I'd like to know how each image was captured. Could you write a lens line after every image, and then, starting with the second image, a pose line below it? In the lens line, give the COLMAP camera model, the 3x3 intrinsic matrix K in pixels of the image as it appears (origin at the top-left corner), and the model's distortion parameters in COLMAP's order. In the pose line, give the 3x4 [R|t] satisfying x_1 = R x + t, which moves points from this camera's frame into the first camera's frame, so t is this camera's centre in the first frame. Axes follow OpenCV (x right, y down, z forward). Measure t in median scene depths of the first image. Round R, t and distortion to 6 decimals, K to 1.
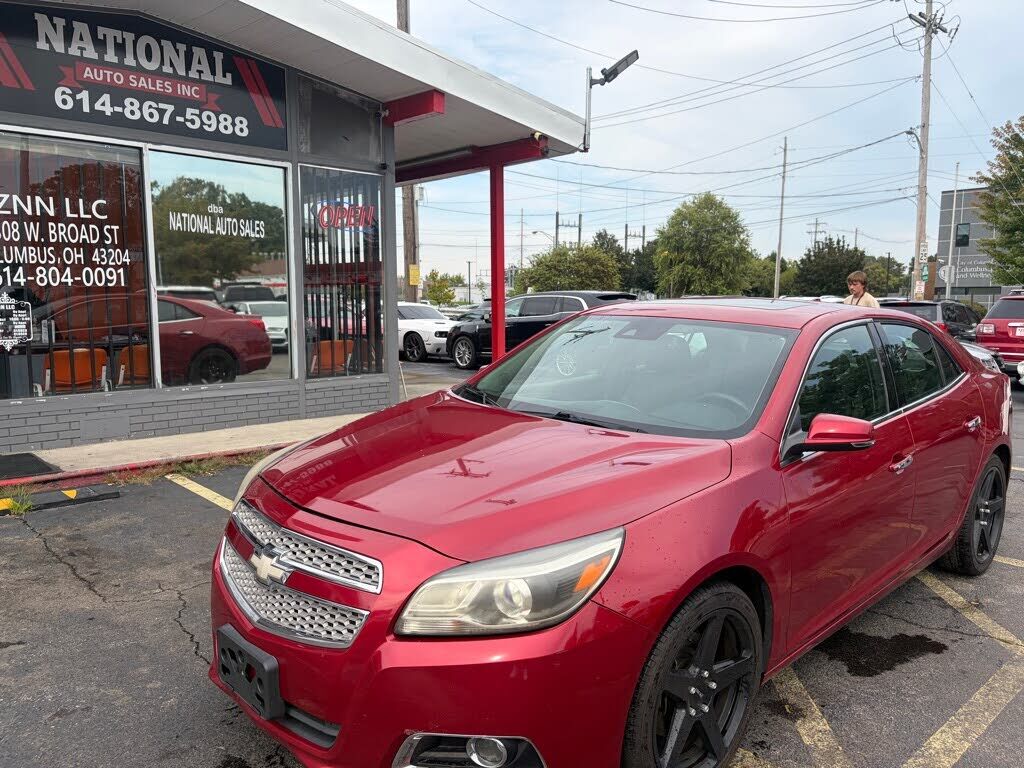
lens RADIAL K [[747.1, 0, 510.0], [0, 747.1, 386.6], [0, 0, 1]] dist [0.069005, -0.075511]
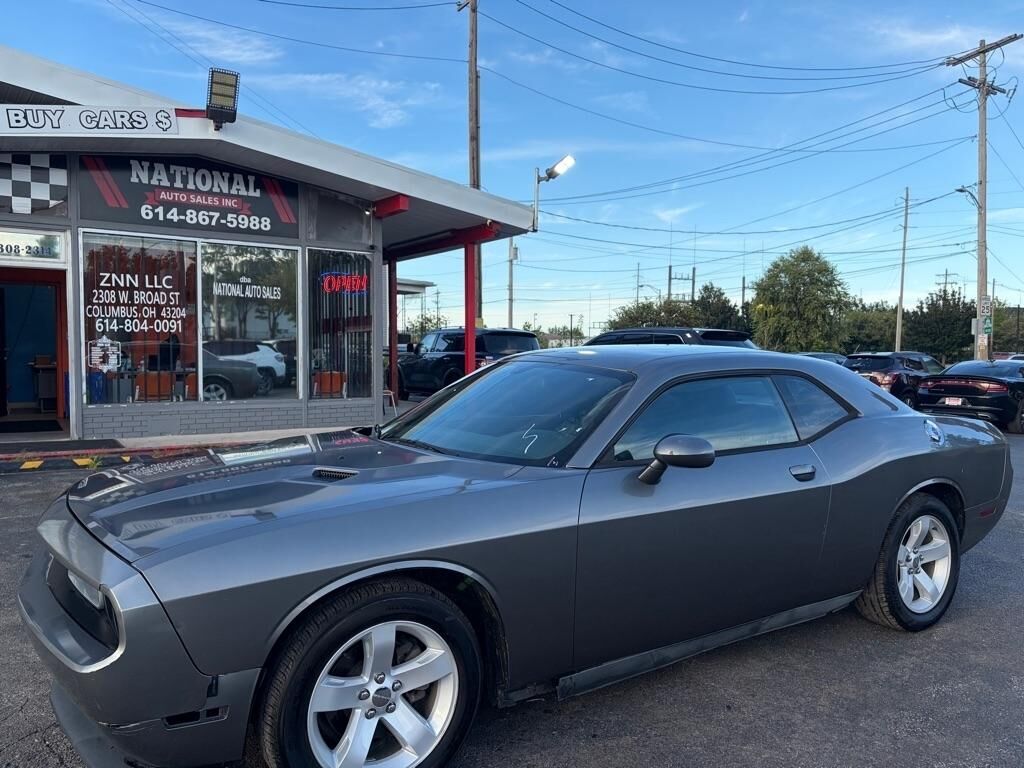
lens RADIAL K [[747.1, 0, 517.4], [0, 747.1, 390.0], [0, 0, 1]] dist [0.069005, -0.075511]
pose [[0.987749, 0.014903, -0.155336, 0.361963], [-0.024798, 0.997771, -0.061960, 0.055075], [0.154067, 0.065053, 0.985917, -0.346435]]
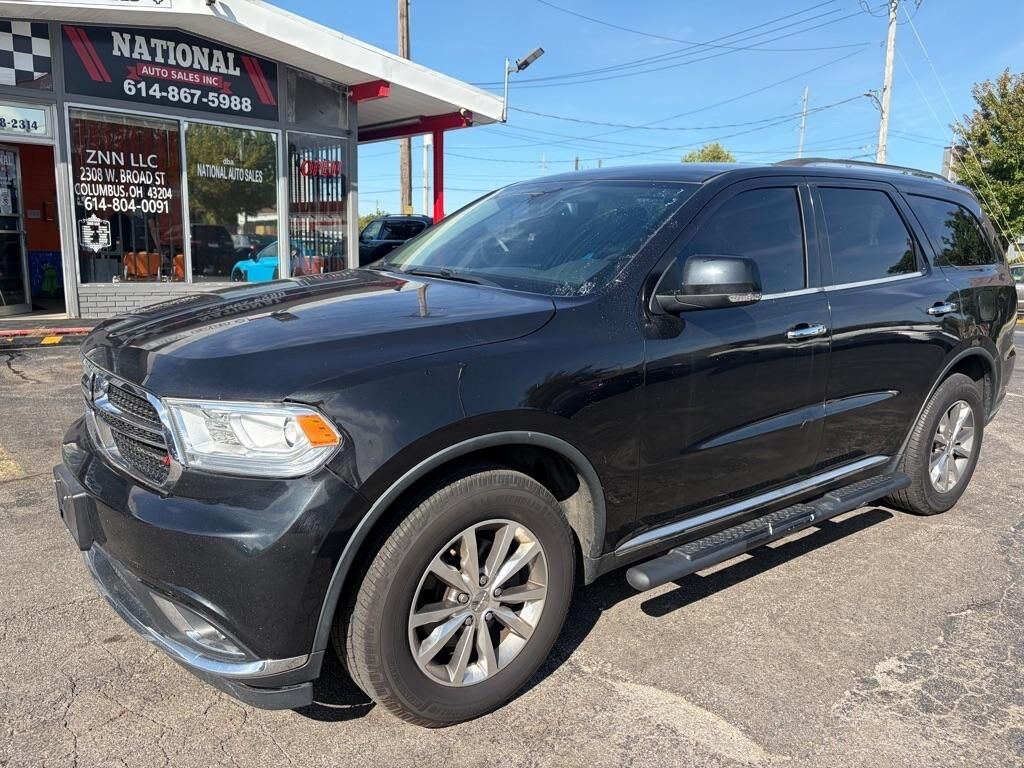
lens RADIAL K [[747.1, 0, 512.1], [0, 747.1, 384.9], [0, 0, 1]] dist [0.069005, -0.075511]
pose [[0.999151, 0.033017, -0.024647, 0.214095], [-0.031254, 0.997141, 0.068798, 0.079980], [0.026848, -0.067970, 0.997326, -0.485790]]
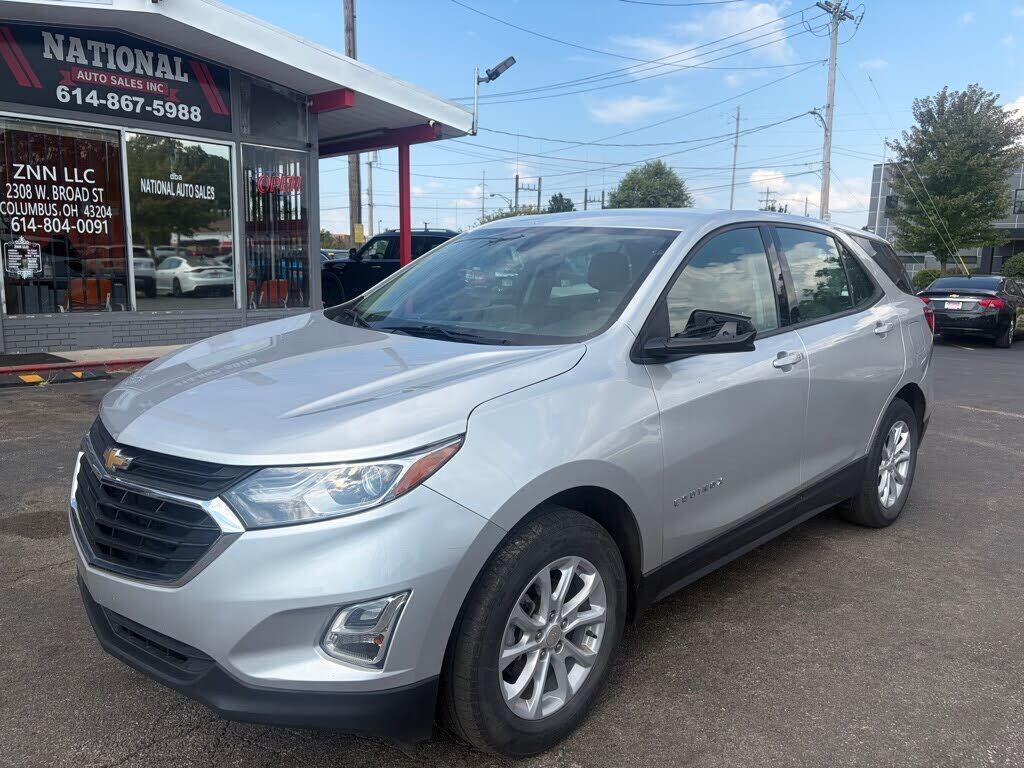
lens RADIAL K [[747.1, 0, 505.6], [0, 747.1, 379.5], [0, 0, 1]] dist [0.069005, -0.075511]
pose [[0.999037, 0.010259, 0.042657, 0.135869], [-0.011905, 0.999187, 0.038515, 0.062836], [-0.042227, -0.038986, 0.998347, -0.366358]]
